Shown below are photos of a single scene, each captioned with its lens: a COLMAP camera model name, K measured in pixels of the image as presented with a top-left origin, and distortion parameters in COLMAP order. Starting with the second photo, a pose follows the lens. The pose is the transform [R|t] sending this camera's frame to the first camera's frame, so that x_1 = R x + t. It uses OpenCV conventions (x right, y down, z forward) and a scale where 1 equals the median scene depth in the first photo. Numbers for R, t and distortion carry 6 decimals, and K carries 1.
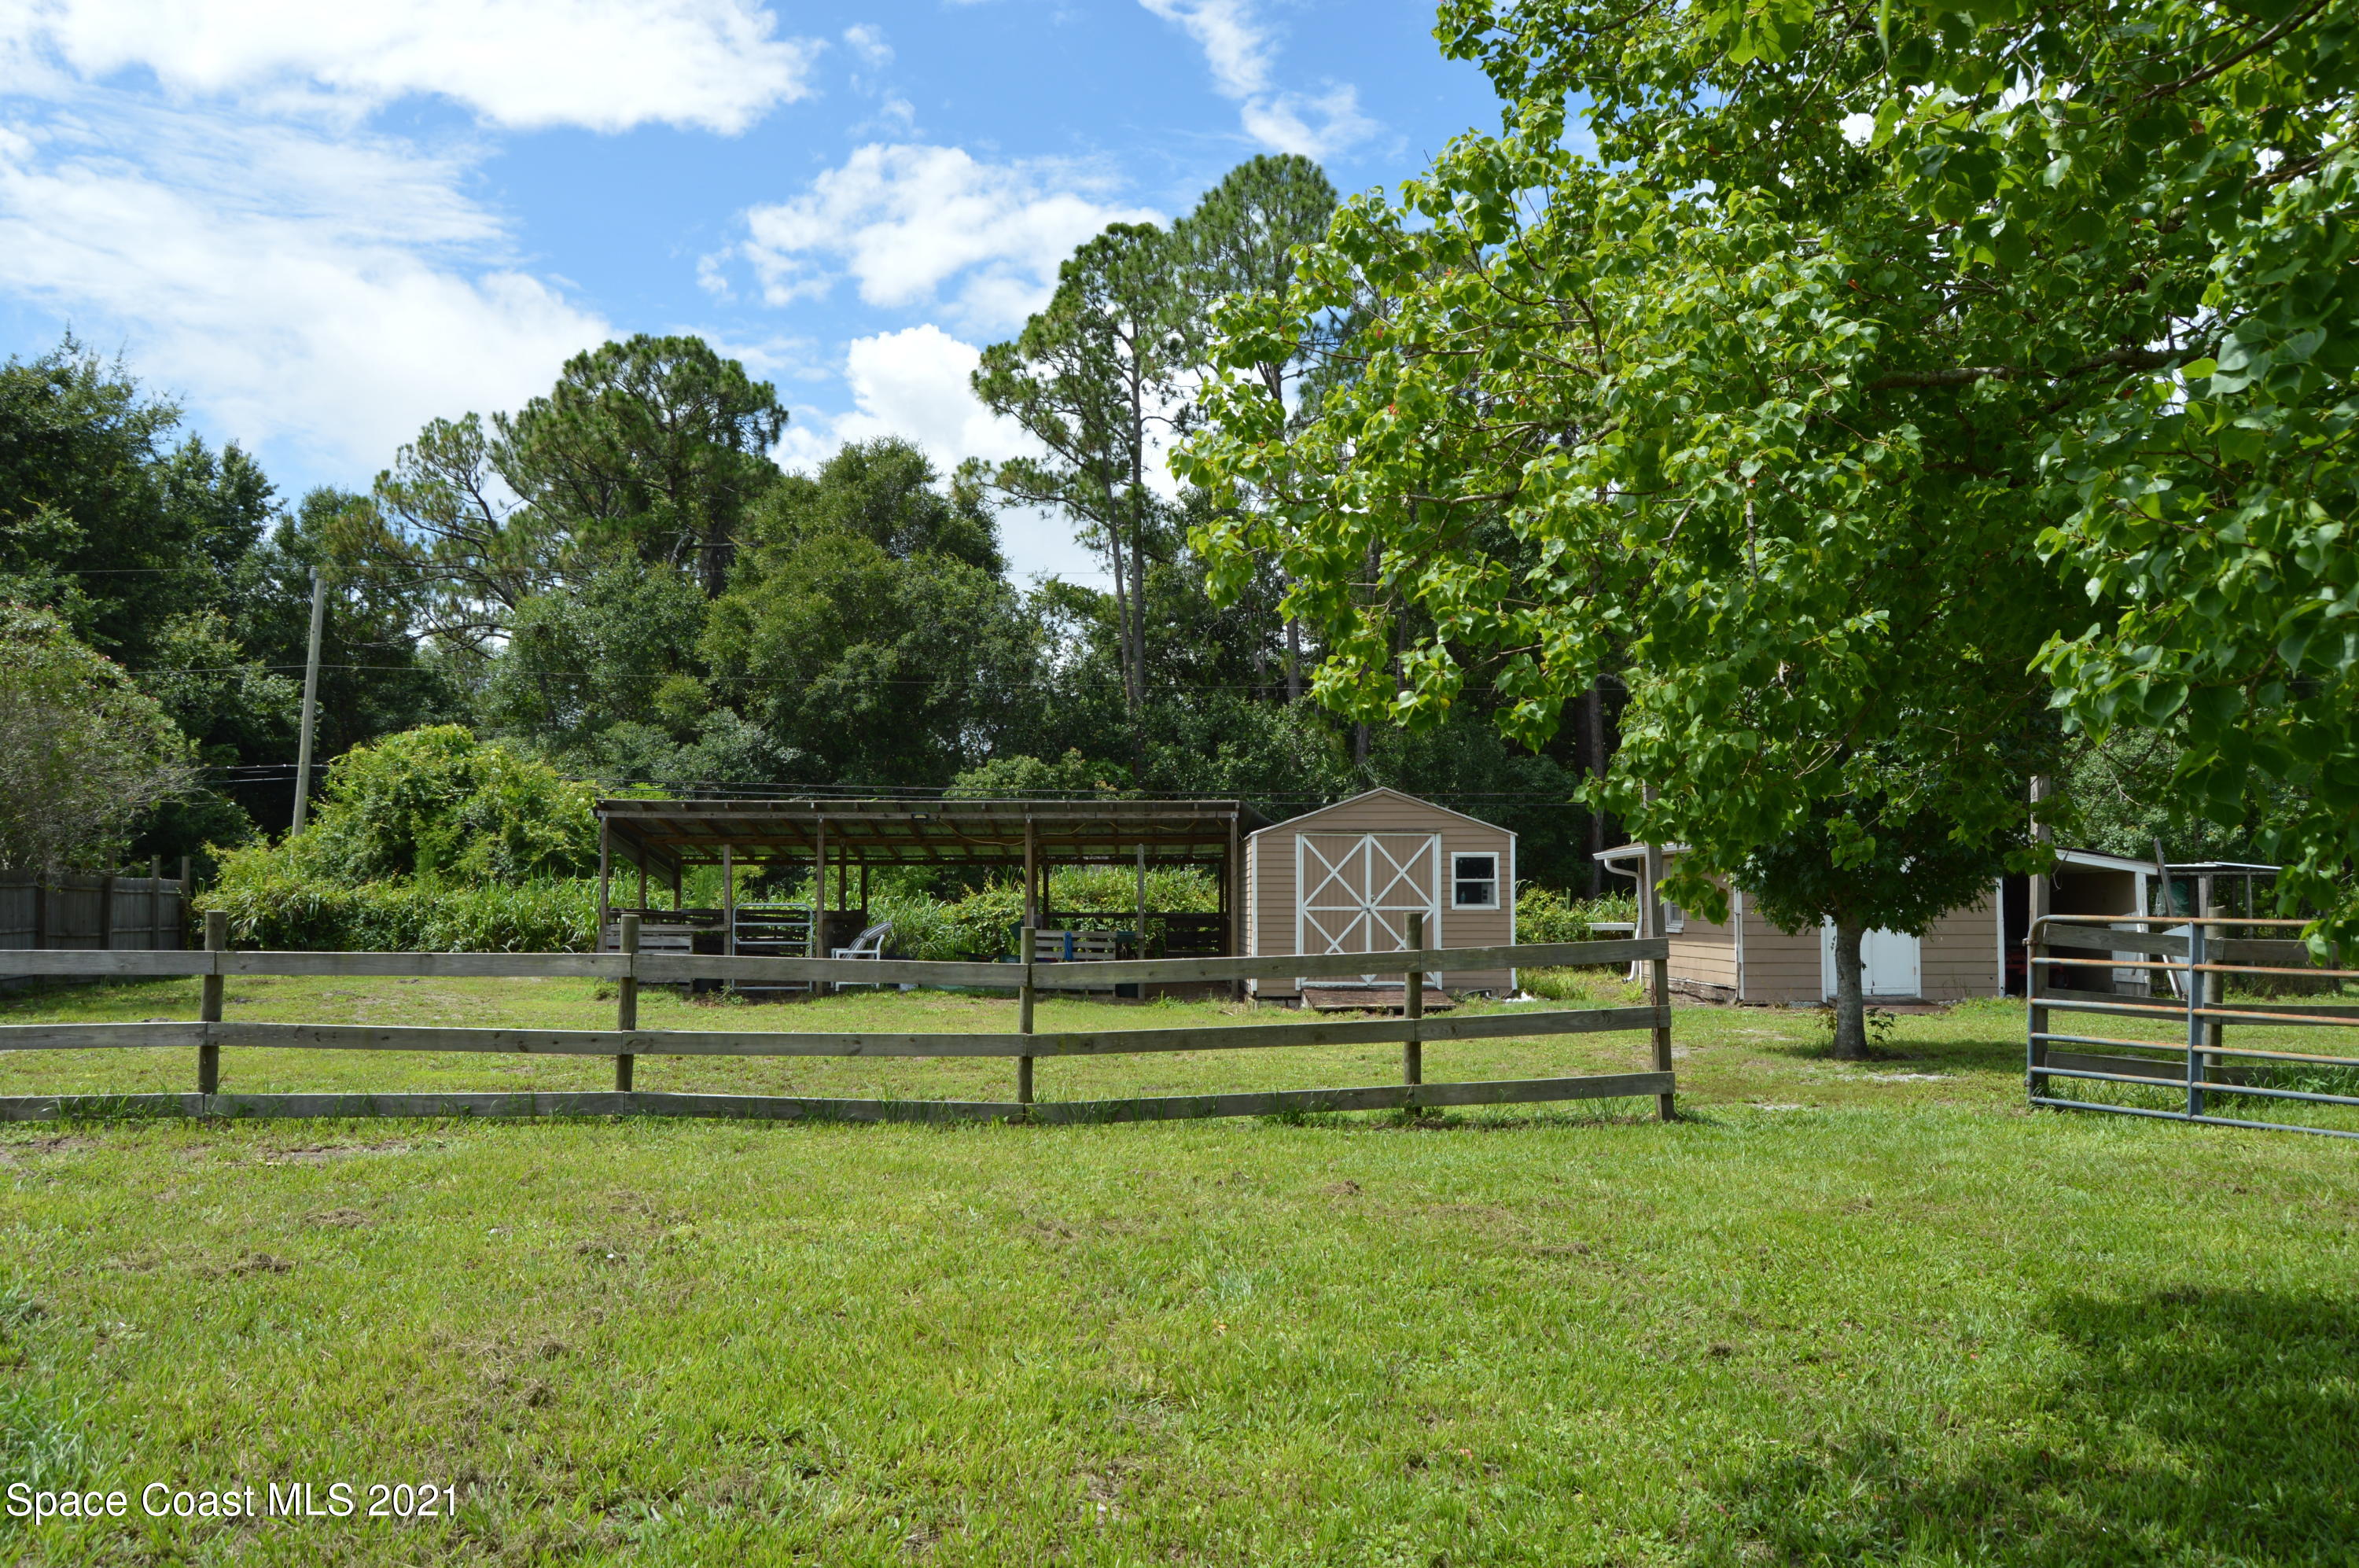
lens RADIAL K [[1857.9, 0, 1170.1], [0, 1857.9, 780.8], [0, 0, 1]] dist [-0.003620, 0.008413]
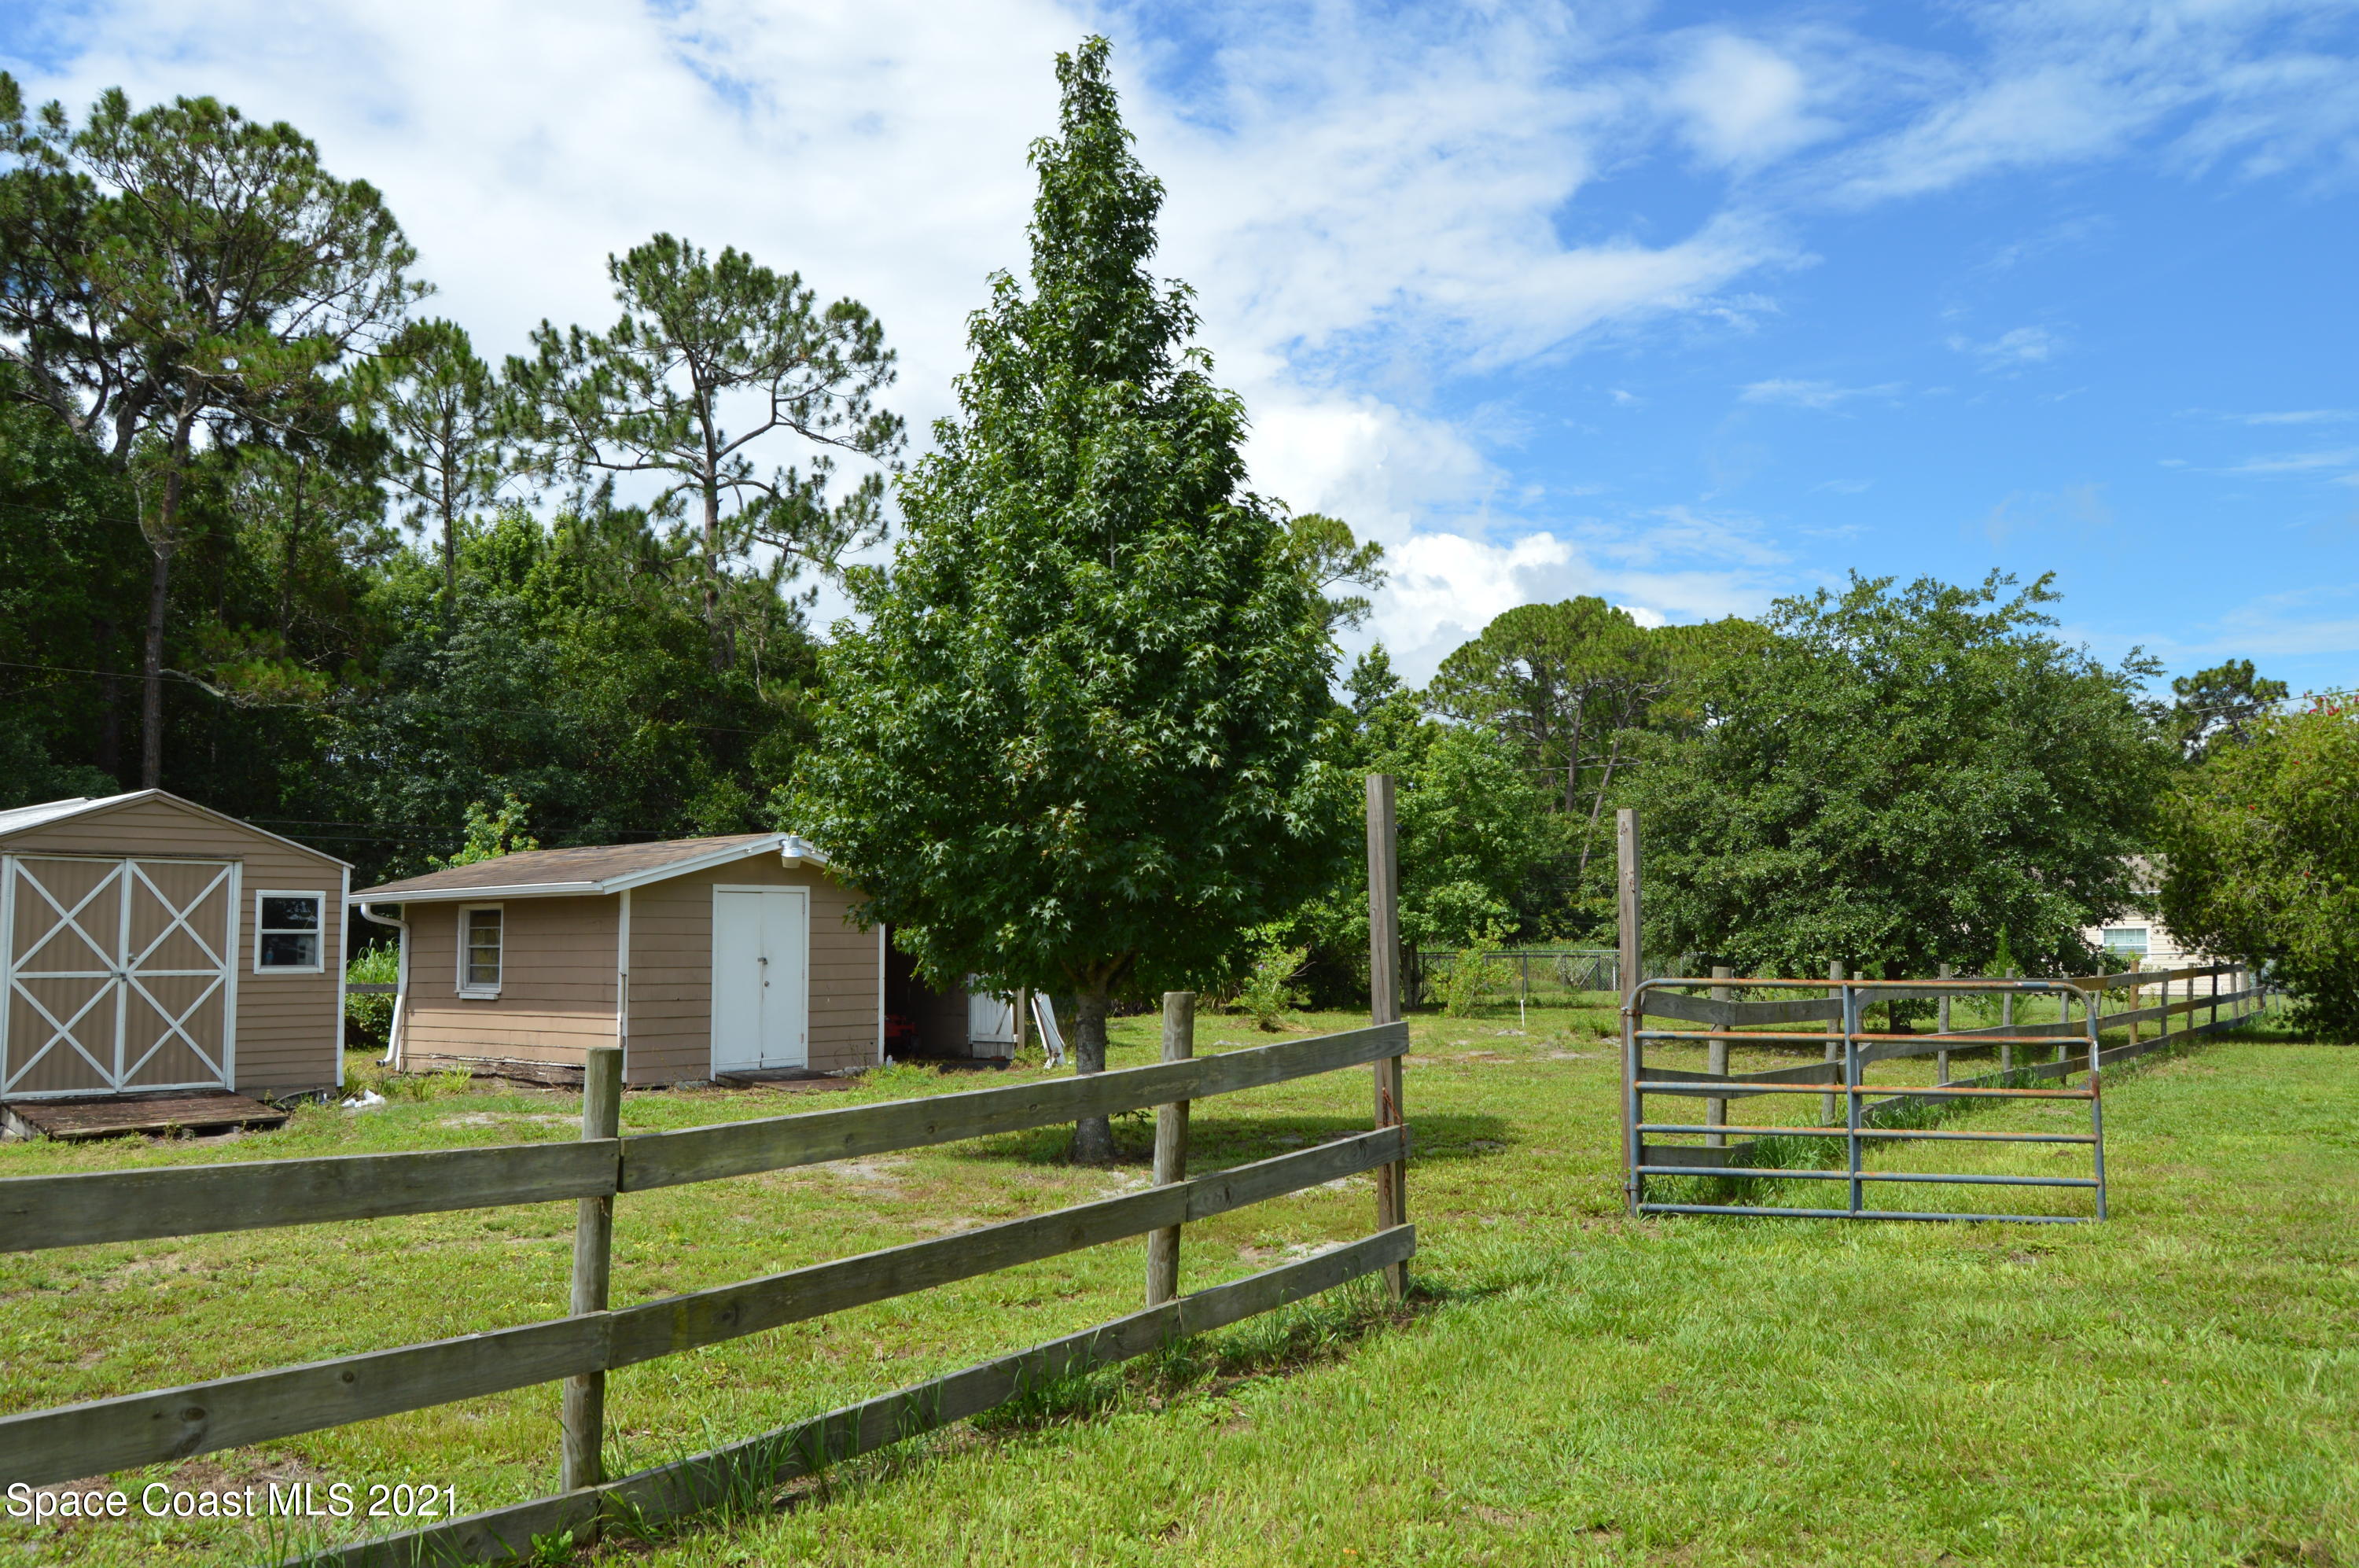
lens RADIAL K [[1857.9, 0, 1187.3], [0, 1857.9, 786.9], [0, 0, 1]] dist [-0.003620, 0.008413]
pose [[0.671633, 0.060427, 0.738416, -0.126760], [-0.042421, 0.998170, -0.043099, 0.015509], [-0.739669, -0.002377, 0.672967, 0.286014]]
